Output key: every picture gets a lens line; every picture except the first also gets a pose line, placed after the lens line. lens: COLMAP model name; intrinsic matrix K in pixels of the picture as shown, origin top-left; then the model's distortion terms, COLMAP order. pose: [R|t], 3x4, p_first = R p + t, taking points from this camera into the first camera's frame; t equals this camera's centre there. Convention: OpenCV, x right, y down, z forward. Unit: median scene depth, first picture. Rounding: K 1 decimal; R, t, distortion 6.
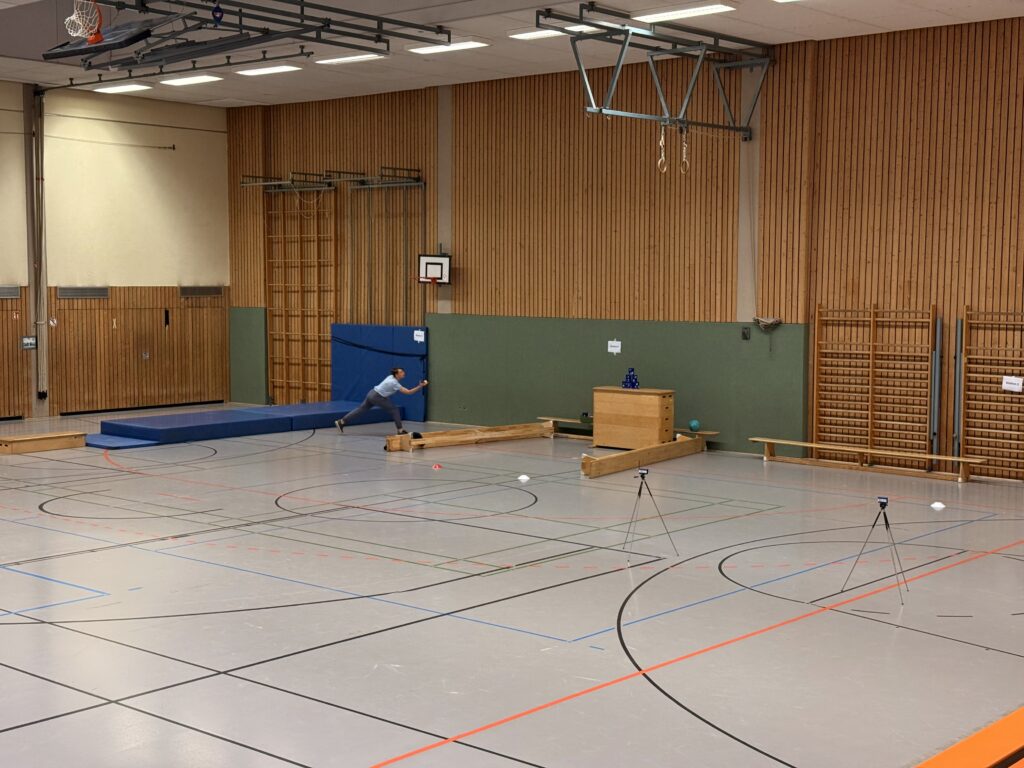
lens RADIAL K [[1402.6, 0, 512.0], [0, 1402.6, 384.0], [0, 0, 1]] dist [-0.003881, -0.014133]
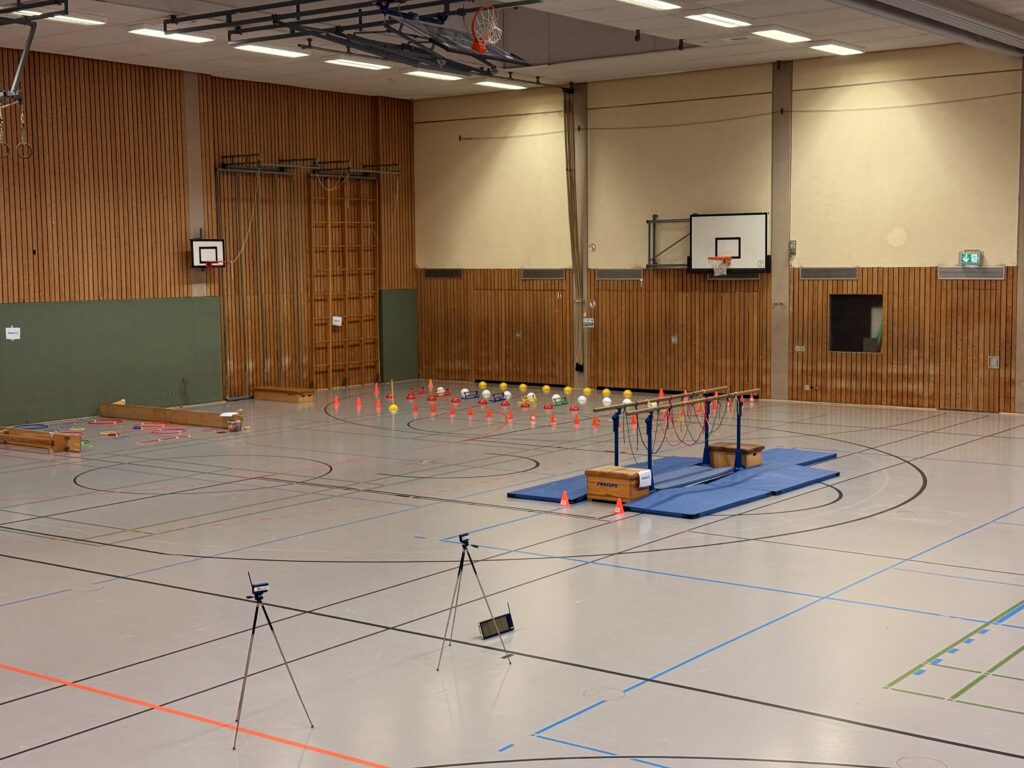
lens RADIAL K [[1439.8, 0, 512.0], [0, 1439.8, 384.0], [0, 0, 1]] dist [-0.084204, -0.038125]
pose [[-0.085547, -0.106093, 0.990669, -0.993833], [0.090234, 0.989403, 0.113750, -0.077158], [-0.992240, 0.099123, -0.075067, 0.776417]]
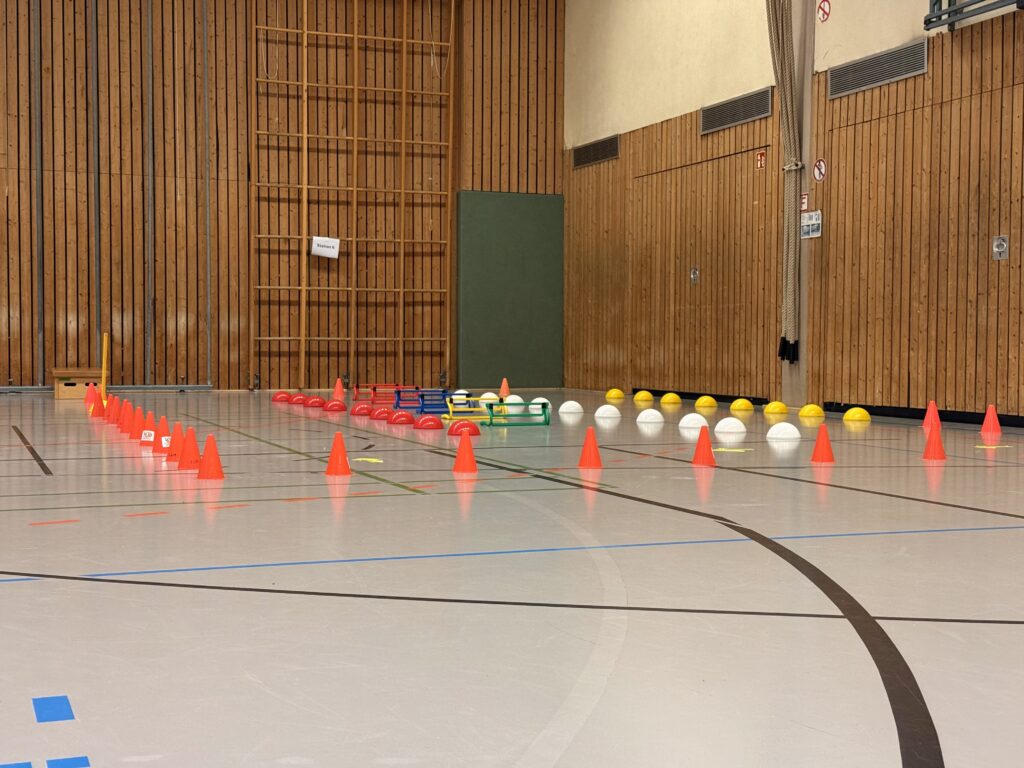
lens RADIAL K [[1402.6, 0, 512.0], [0, 1402.6, 384.0], [0, 0, 1]] dist [-0.003881, -0.014133]
pose [[0.447774, -0.044032, 0.893062, -0.498217], [0.076539, 0.997008, 0.010781, 0.005034], [-0.890865, 0.063527, 0.449804, 0.606474]]
